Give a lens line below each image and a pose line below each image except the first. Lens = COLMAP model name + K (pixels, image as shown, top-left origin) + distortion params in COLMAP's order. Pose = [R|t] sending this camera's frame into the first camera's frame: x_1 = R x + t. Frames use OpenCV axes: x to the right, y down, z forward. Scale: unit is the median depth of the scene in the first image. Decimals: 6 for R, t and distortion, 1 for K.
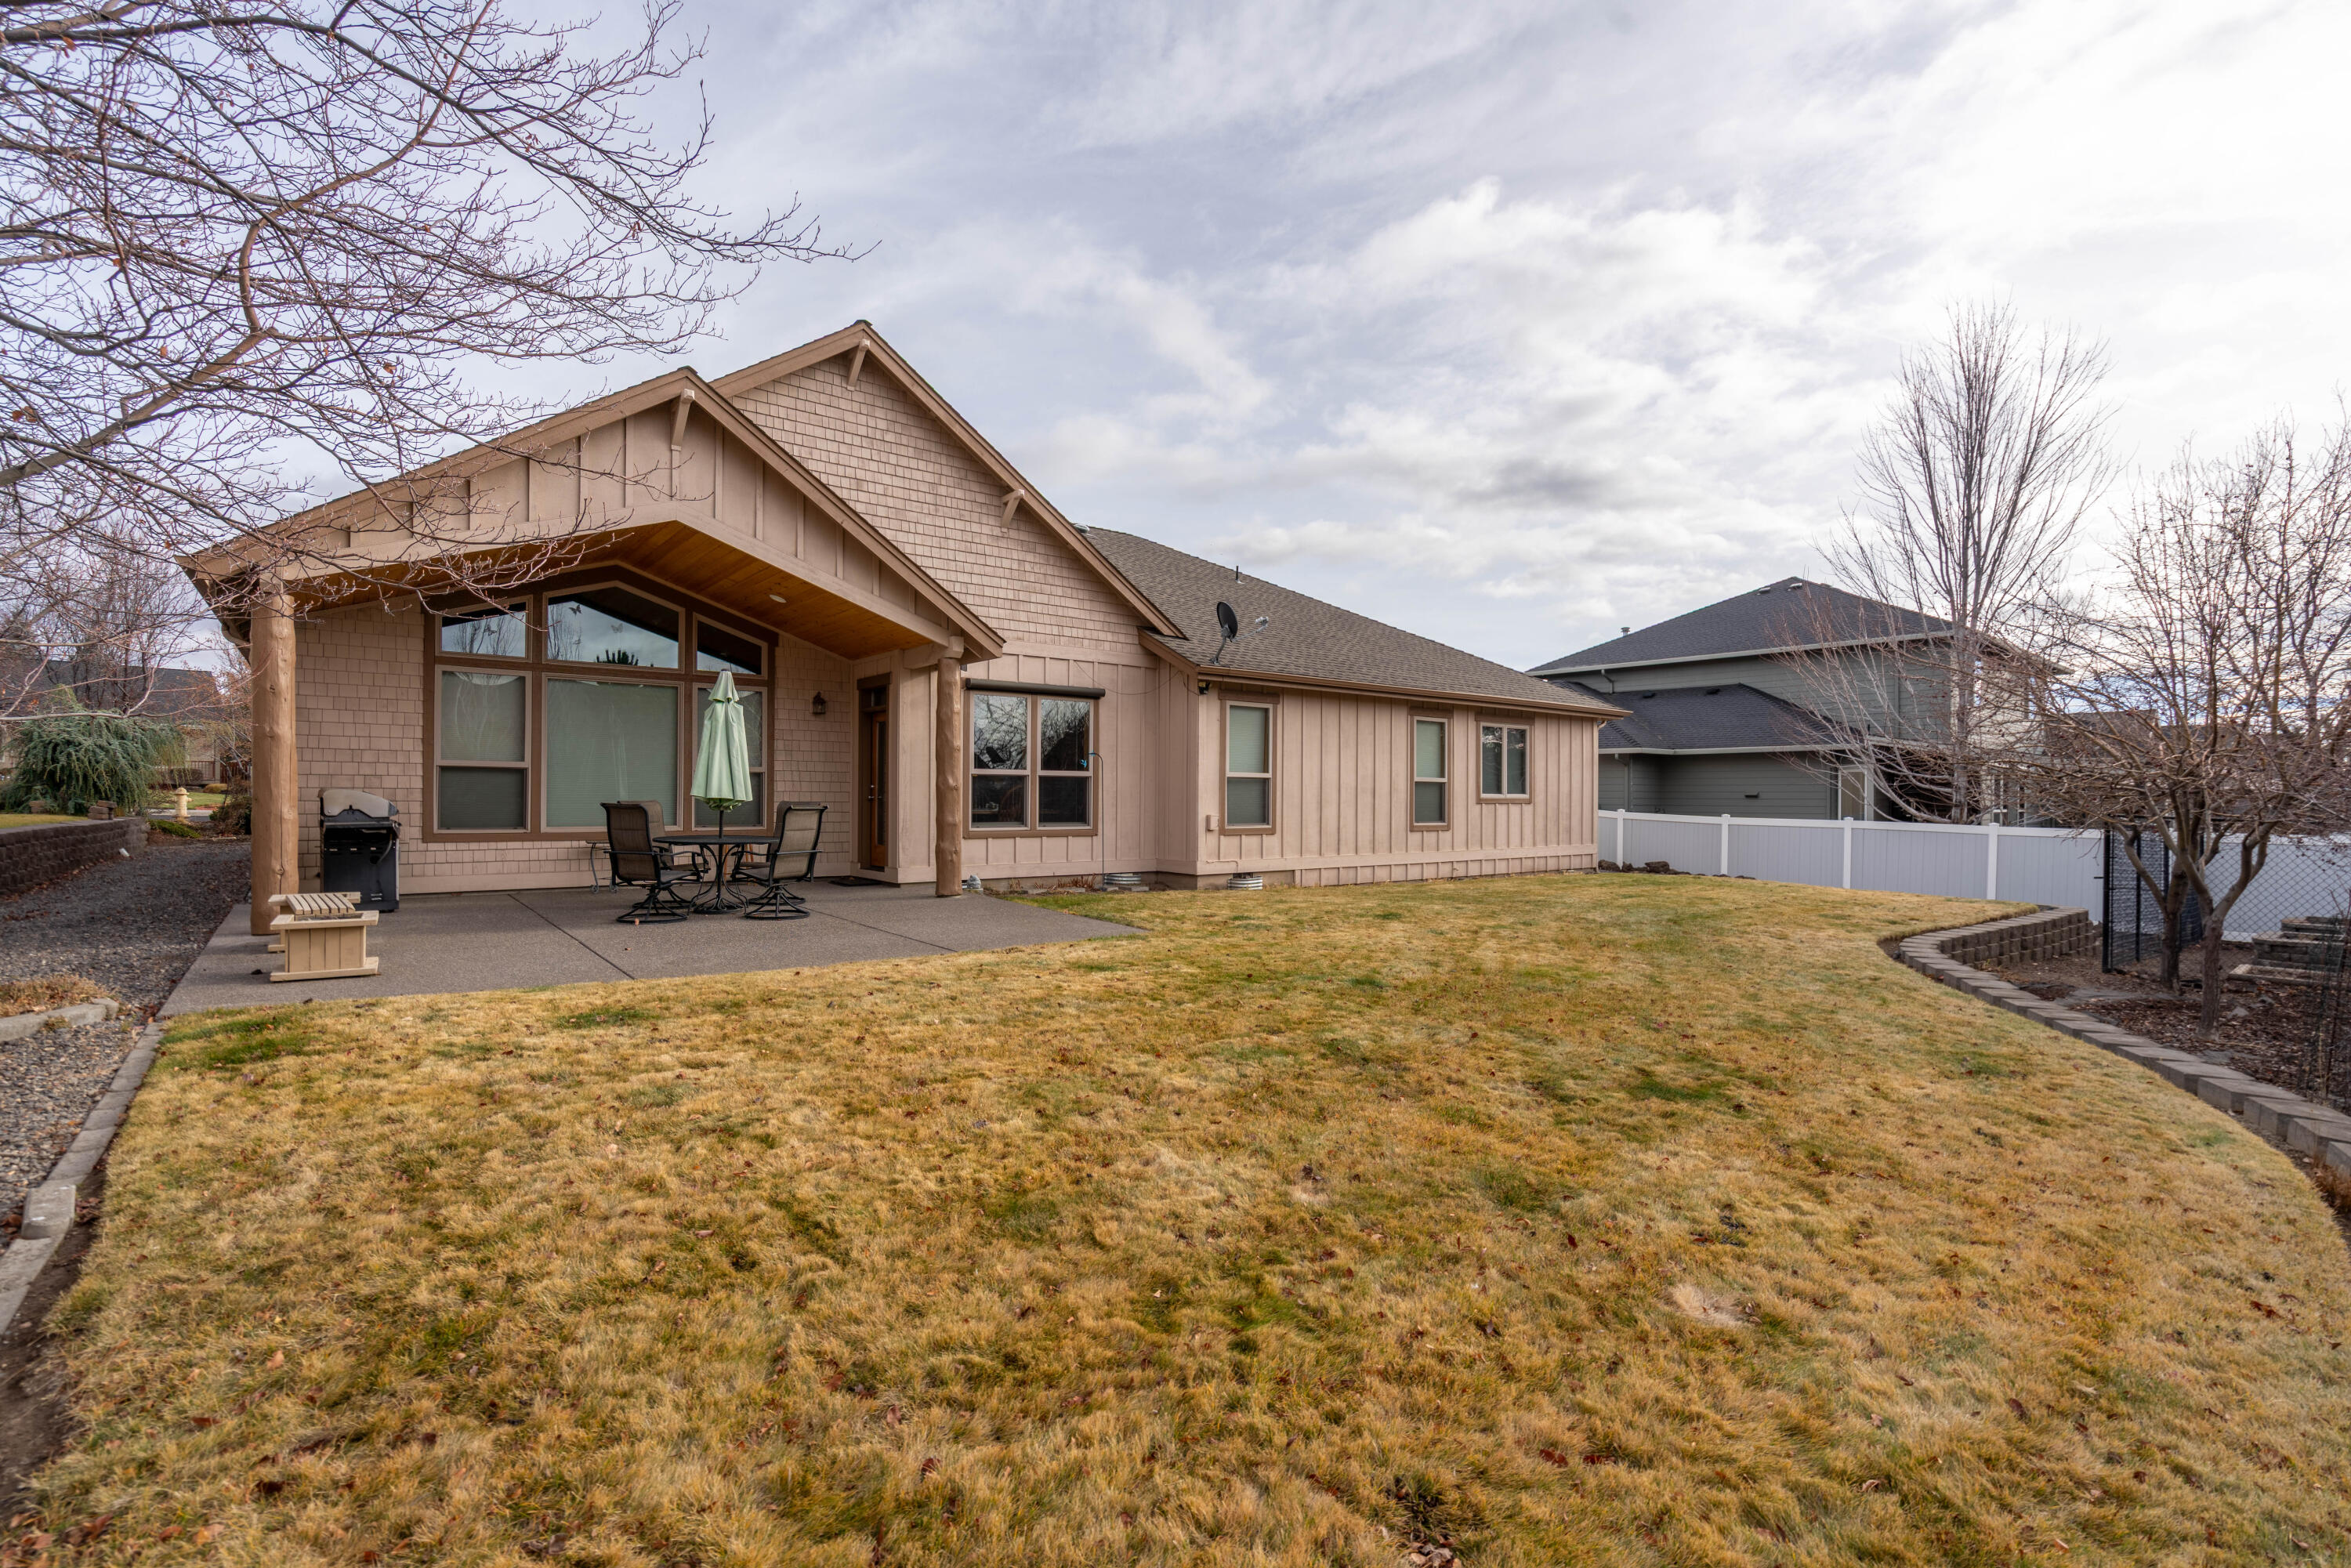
lens RADIAL K [[1061.3, 0, 1170.1], [0, 1061.3, 794.4], [0, 0, 1]] dist [-0.009905, 0.005505]
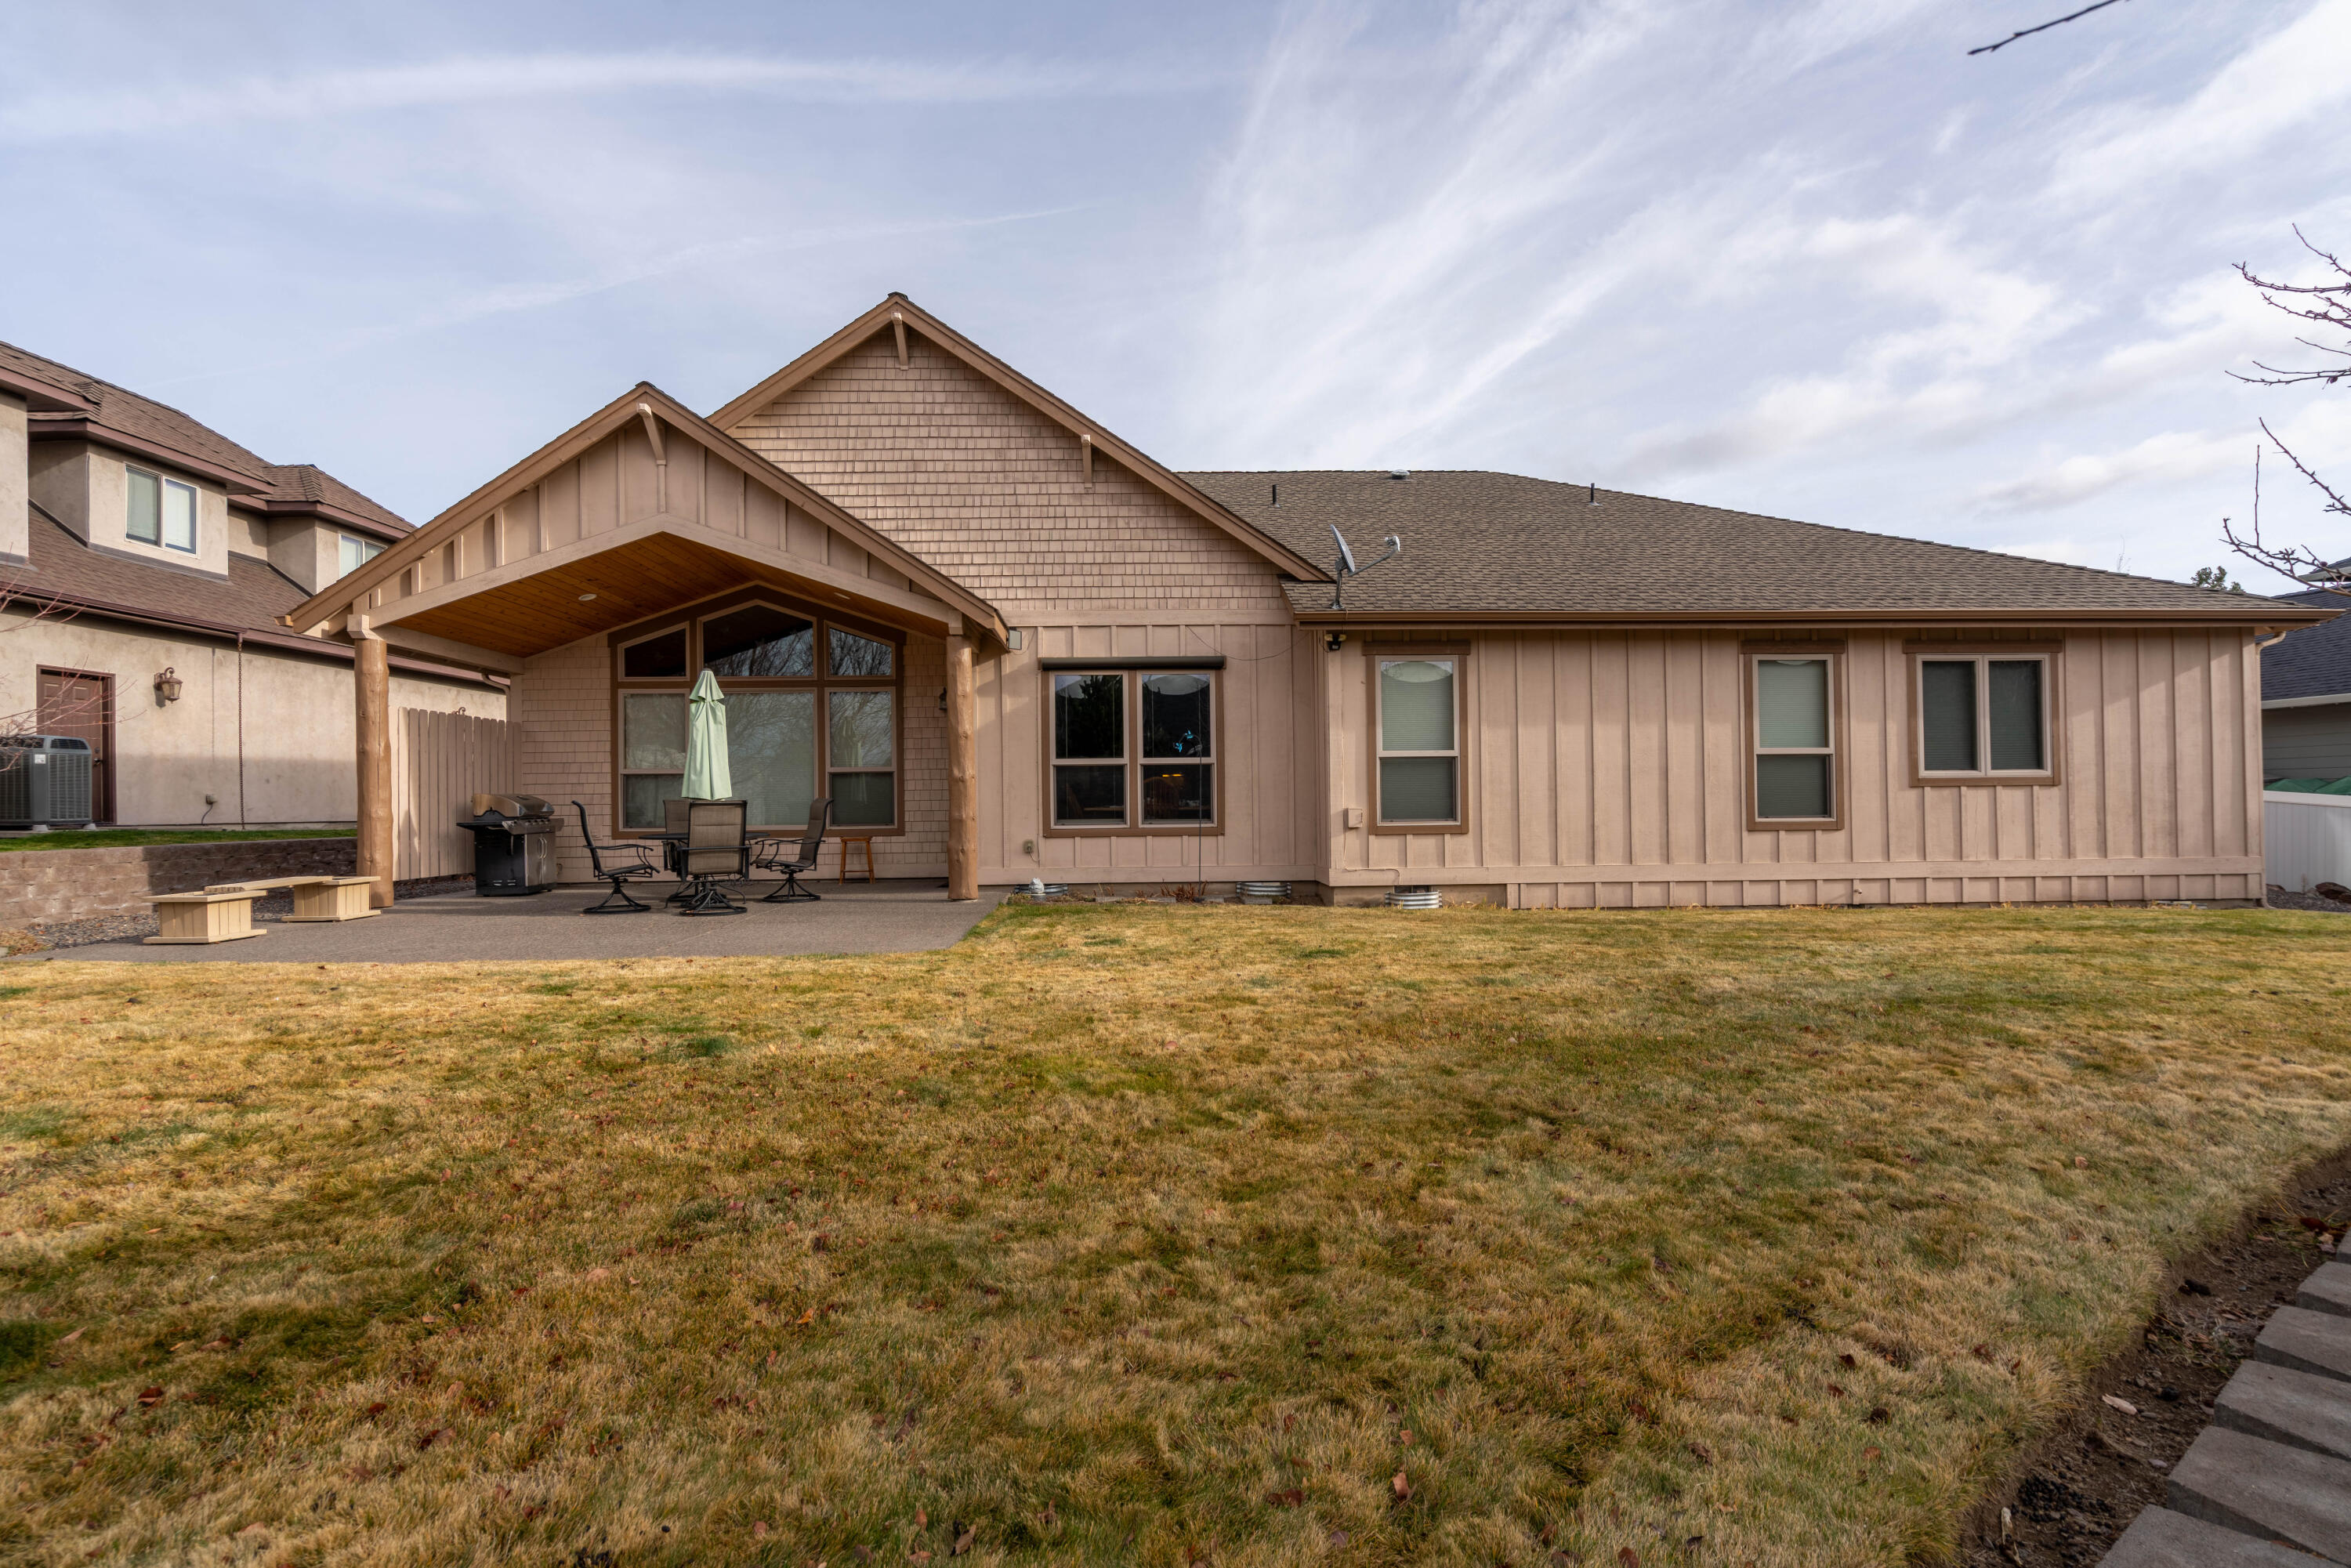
lens RADIAL K [[1061.3, 0, 1170.1], [0, 1061.3, 794.4], [0, 0, 1]] dist [-0.009905, 0.005505]
pose [[0.807346, -0.023985, -0.589591, 0.404538], [0.018579, 0.999711, -0.015227, 0.020276], [0.589786, 0.001339, 0.807559, 0.329326]]
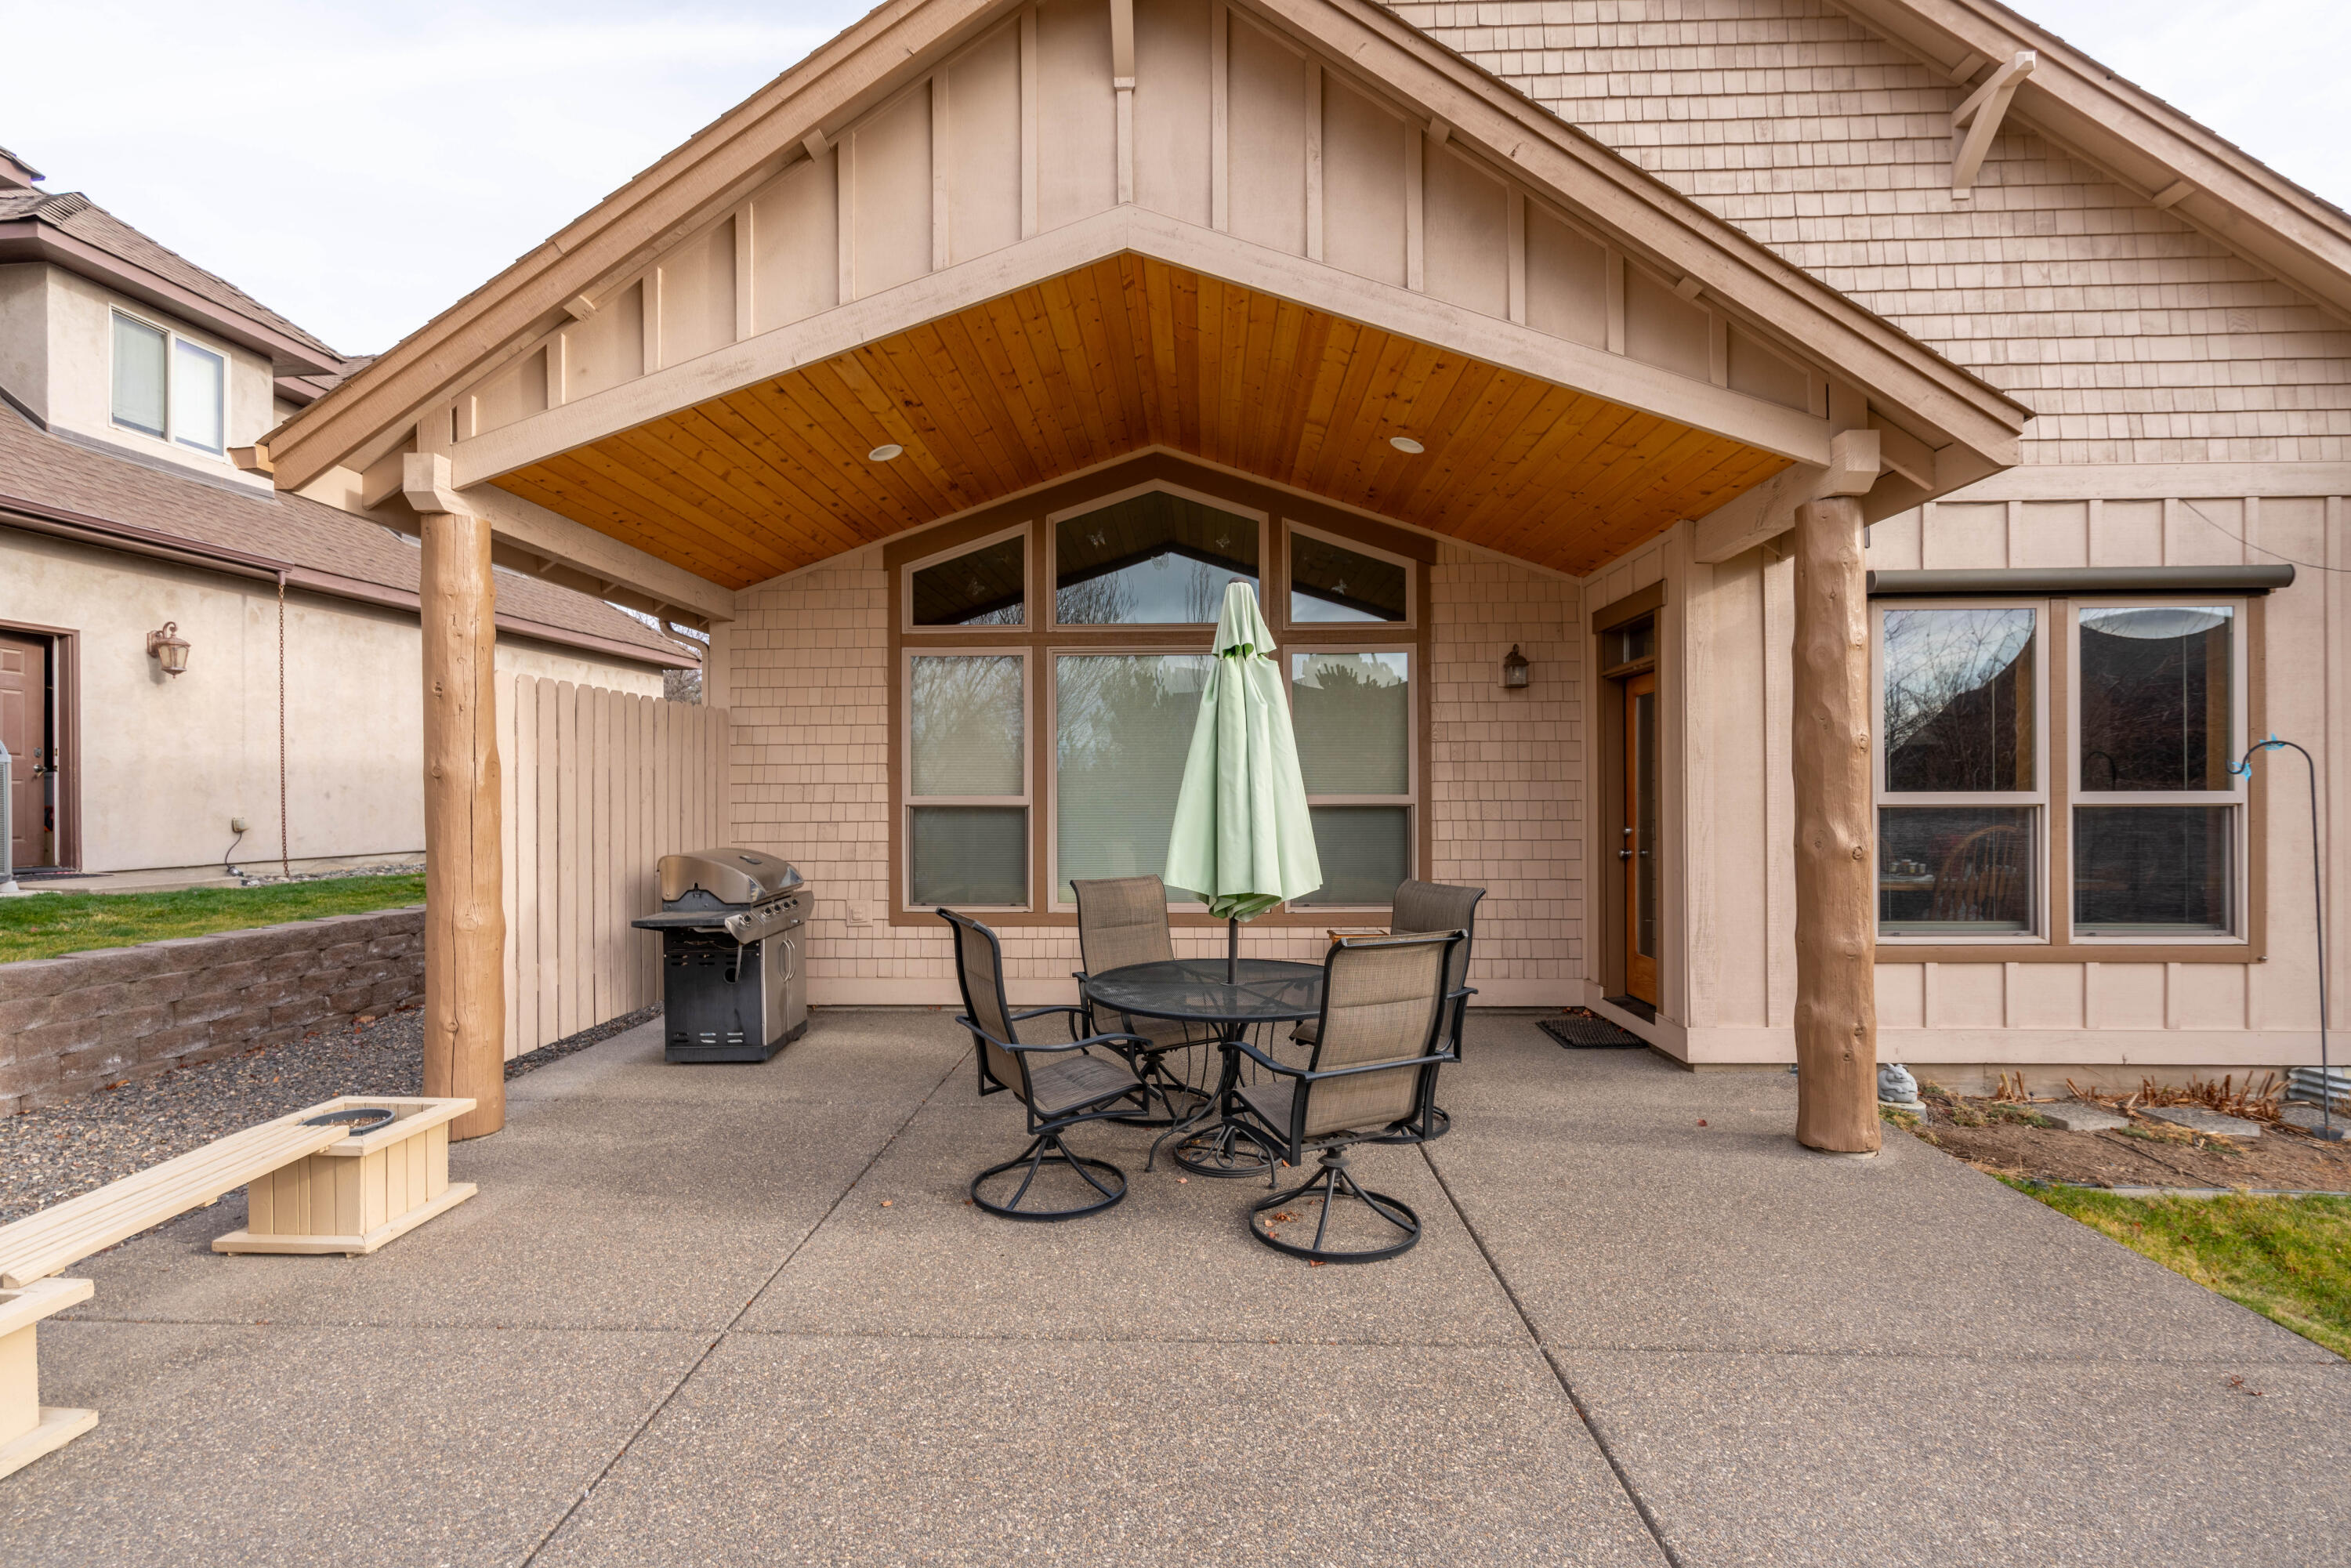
lens RADIAL K [[1061.3, 0, 1170.1], [0, 1061.3, 794.4], [0, 0, 1]] dist [-0.009905, 0.005505]
pose [[0.763333, -0.011351, -0.645905, -0.128320], [0.009815, 0.999934, -0.005973, -0.022948], [0.645930, -0.001780, 0.763394, 0.497691]]
